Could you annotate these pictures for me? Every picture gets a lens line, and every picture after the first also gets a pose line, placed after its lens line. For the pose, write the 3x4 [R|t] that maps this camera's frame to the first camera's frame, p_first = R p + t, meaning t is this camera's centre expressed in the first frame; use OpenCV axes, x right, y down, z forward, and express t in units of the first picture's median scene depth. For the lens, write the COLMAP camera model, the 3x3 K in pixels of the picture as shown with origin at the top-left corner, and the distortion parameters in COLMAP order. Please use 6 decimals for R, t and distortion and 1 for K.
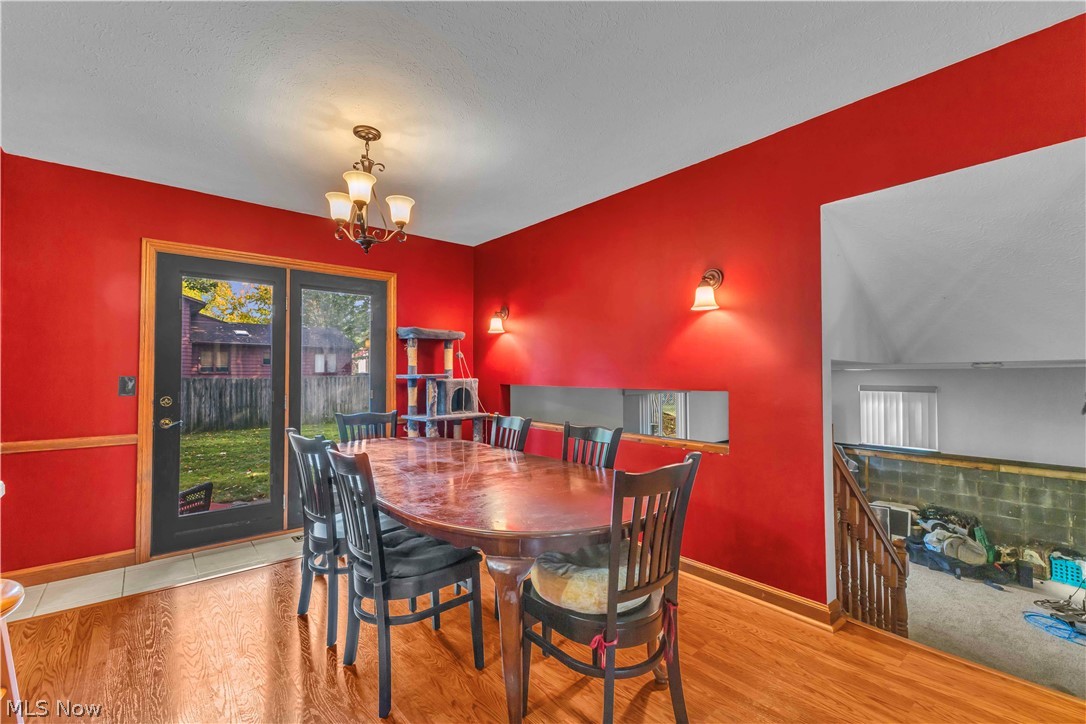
lens RADIAL K [[444.1, 0, 543.0], [0, 444.1, 362.0], [0, 0, 1]] dist [0.001906, -0.006124]
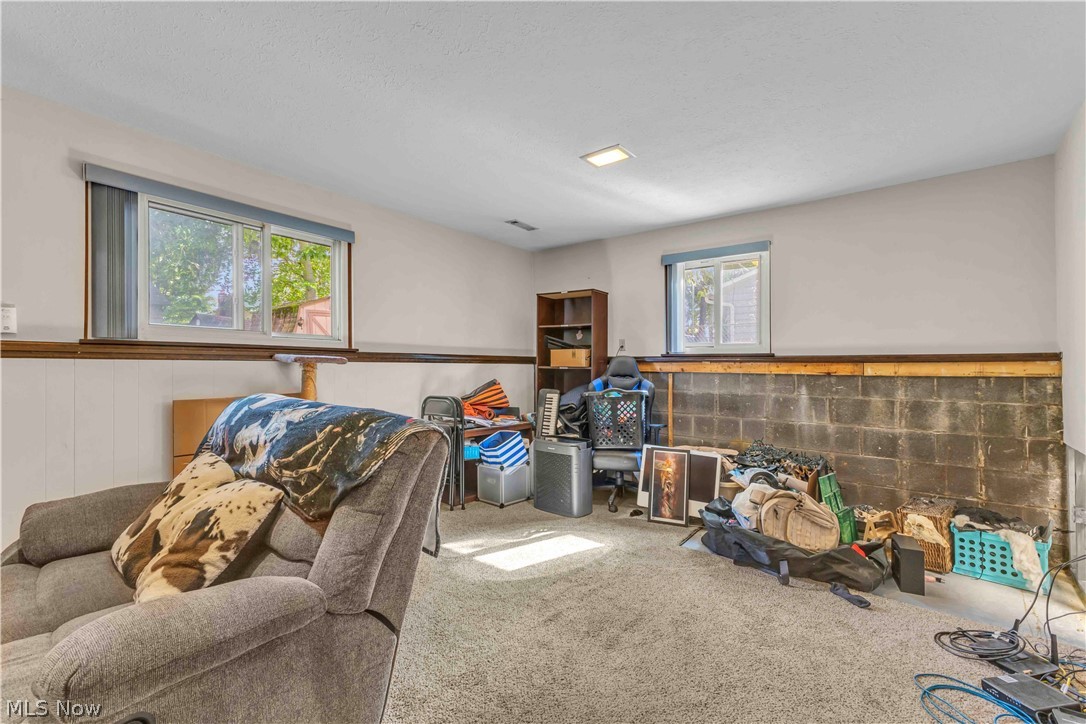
lens RADIAL K [[444.1, 0, 543.0], [0, 444.1, 362.0], [0, 0, 1]] dist [0.001906, -0.006124]
pose [[0.984366, 0.002799, 0.176110, 0.584675], [-0.005402, 0.999883, 0.014299, 0.242901], [-0.176050, -0.015027, 0.984267, 0.566198]]
